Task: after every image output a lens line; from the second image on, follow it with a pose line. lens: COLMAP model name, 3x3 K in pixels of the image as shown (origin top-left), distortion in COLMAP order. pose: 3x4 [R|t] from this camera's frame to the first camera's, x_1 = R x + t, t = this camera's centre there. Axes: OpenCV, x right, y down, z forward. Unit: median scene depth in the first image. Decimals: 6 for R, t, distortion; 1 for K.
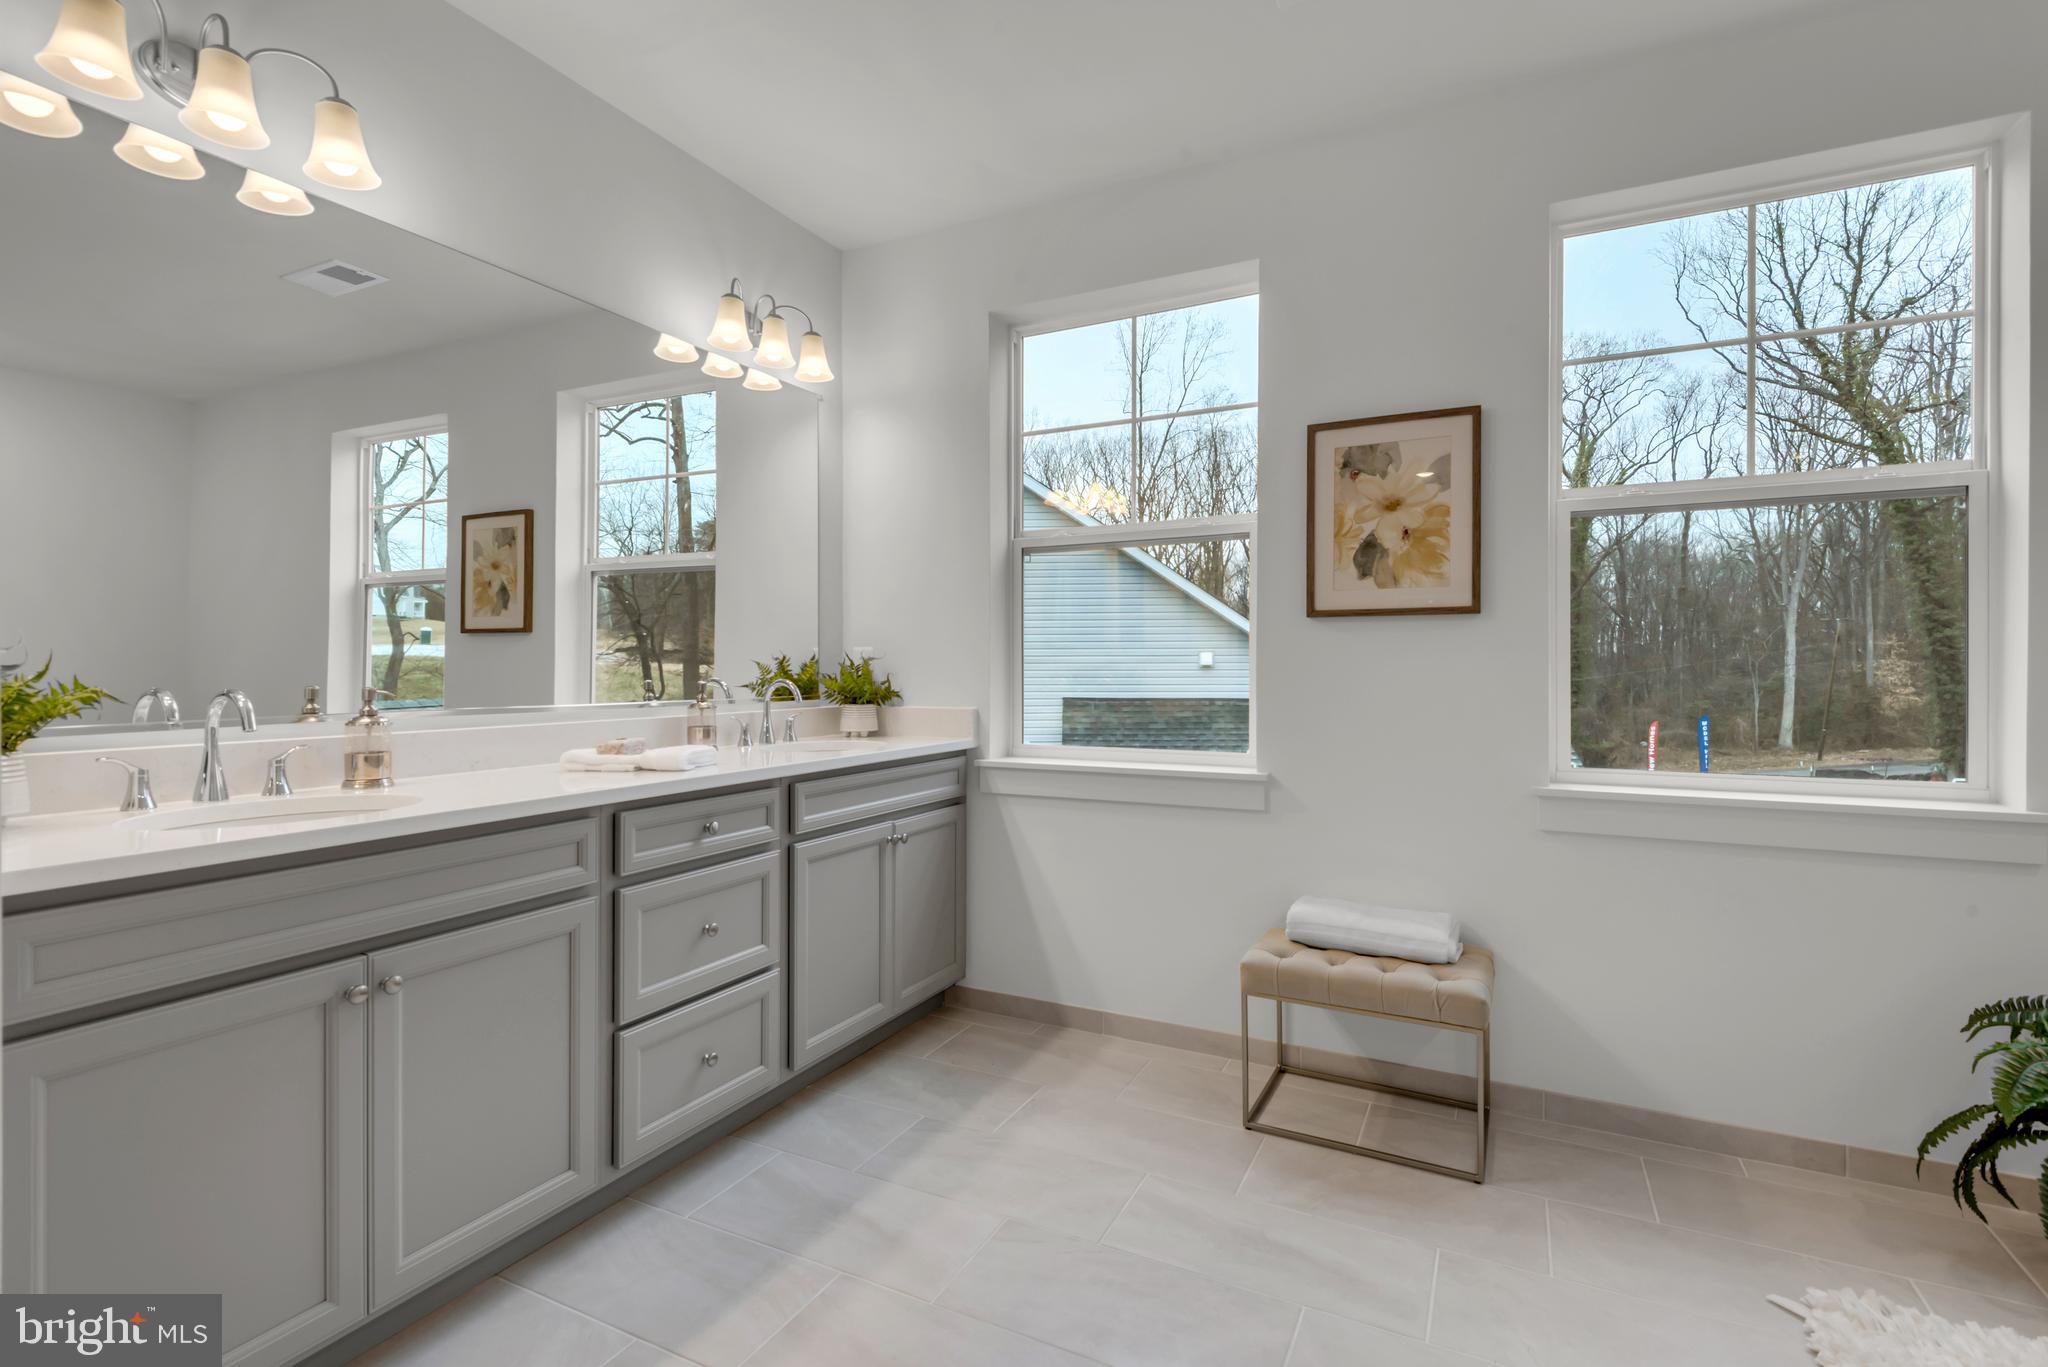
lens RADIAL K [[950.4, 0, 1018.3], [0, 950.4, 670.7], [0, 0, 1]] dist [-0.000111, -0.003407]
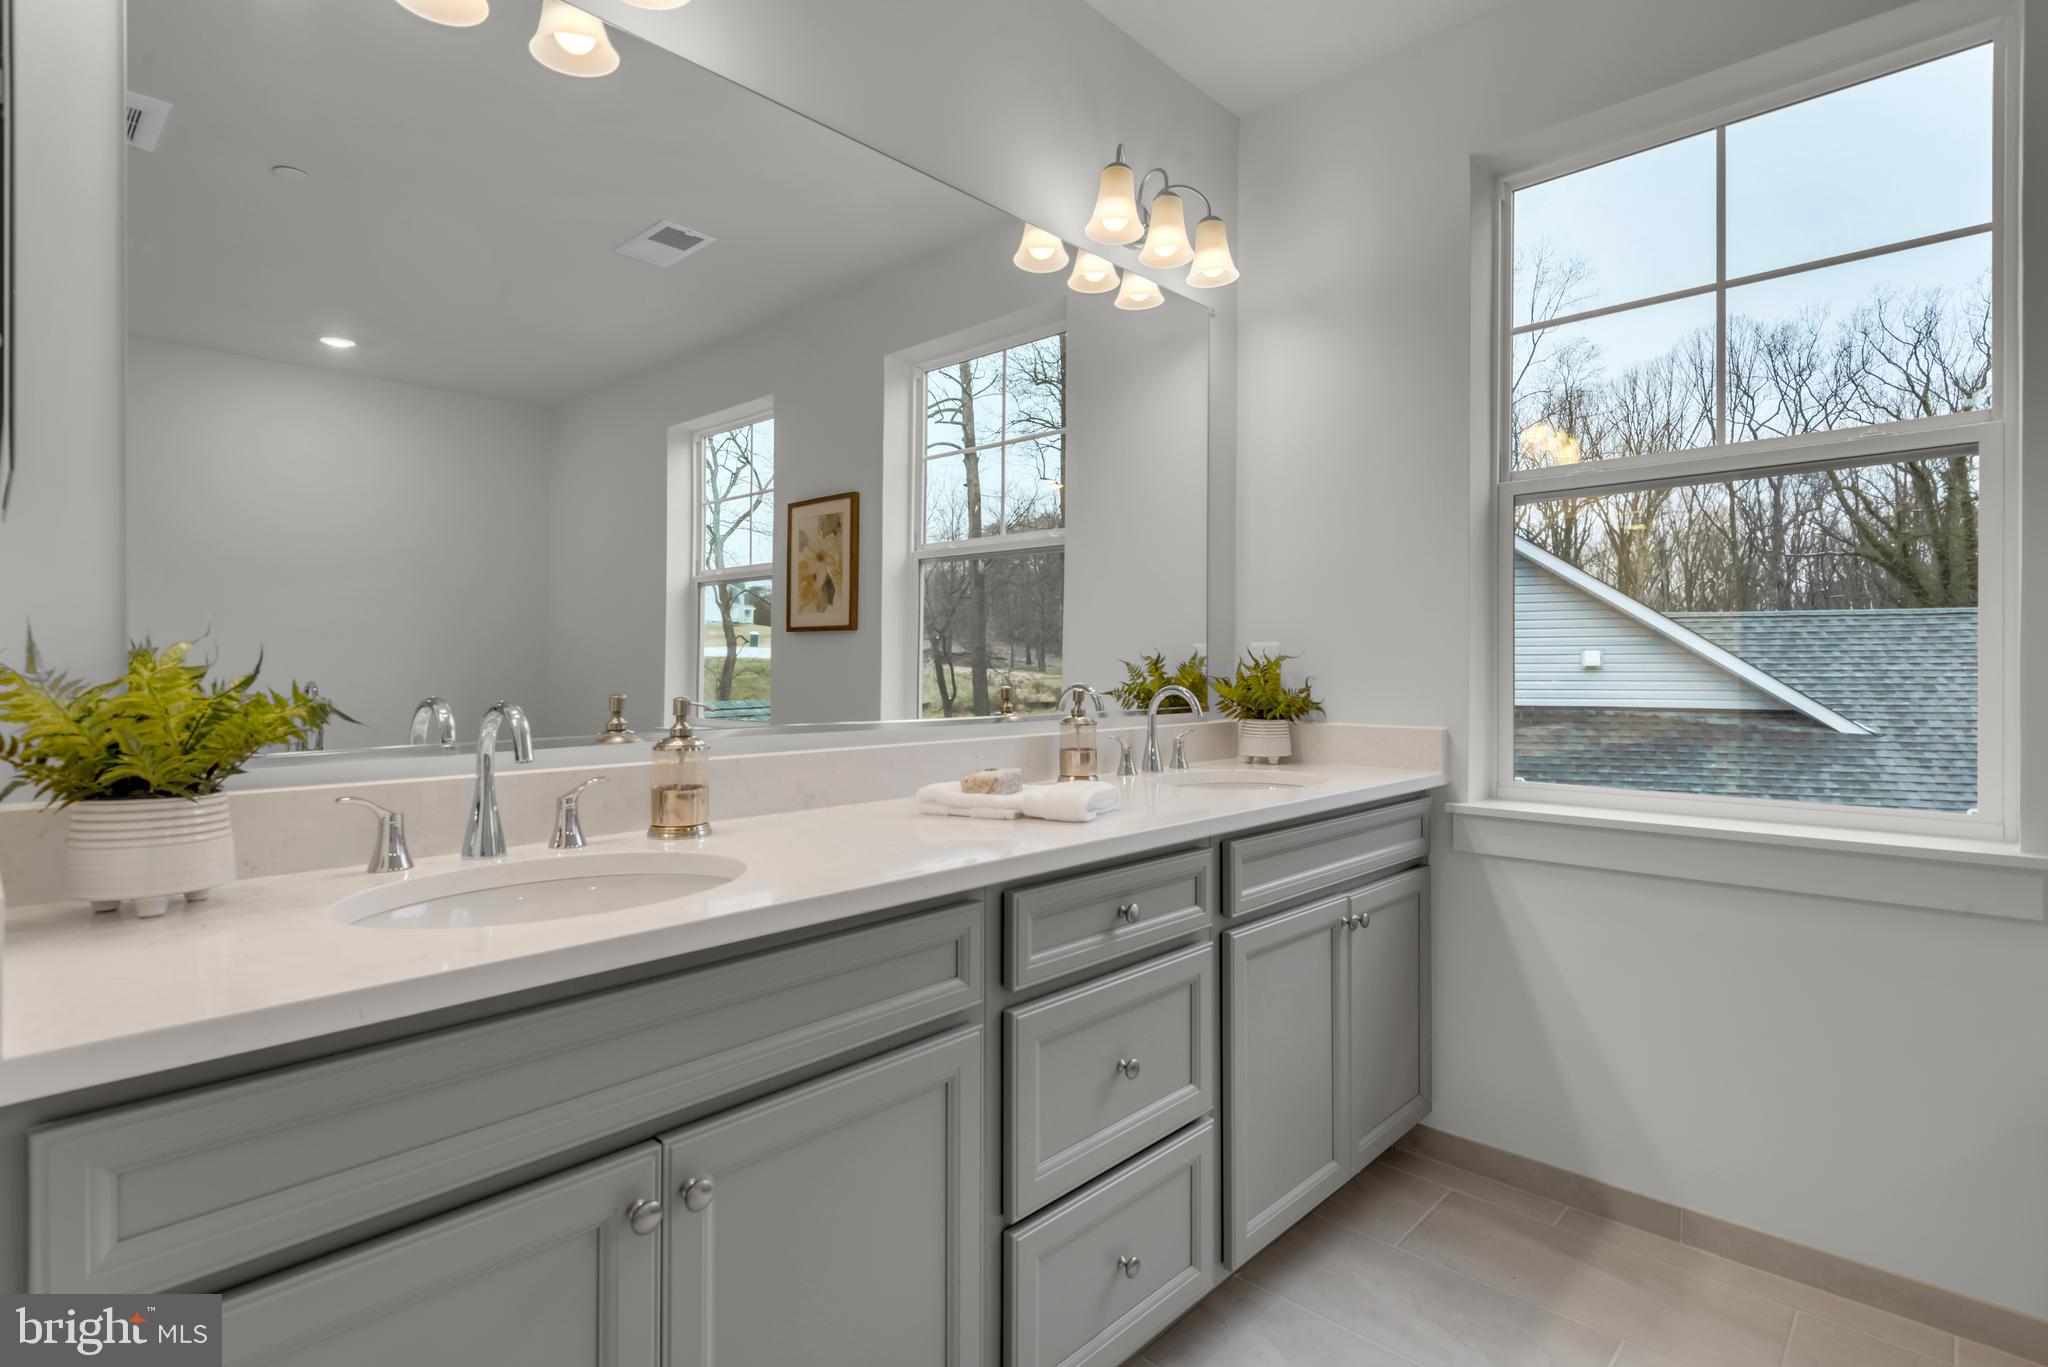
lens RADIAL K [[1004.0, 0, 1028.1], [0, 1004.0, 677.4], [0, 0, 1]] dist [0.003655, -0.002735]
pose [[0.957905, 0.003590, -0.287063, -0.288658], [-0.002178, 0.999984, 0.005236, -0.003326], [0.287077, -0.004390, 0.957898, 0.470103]]
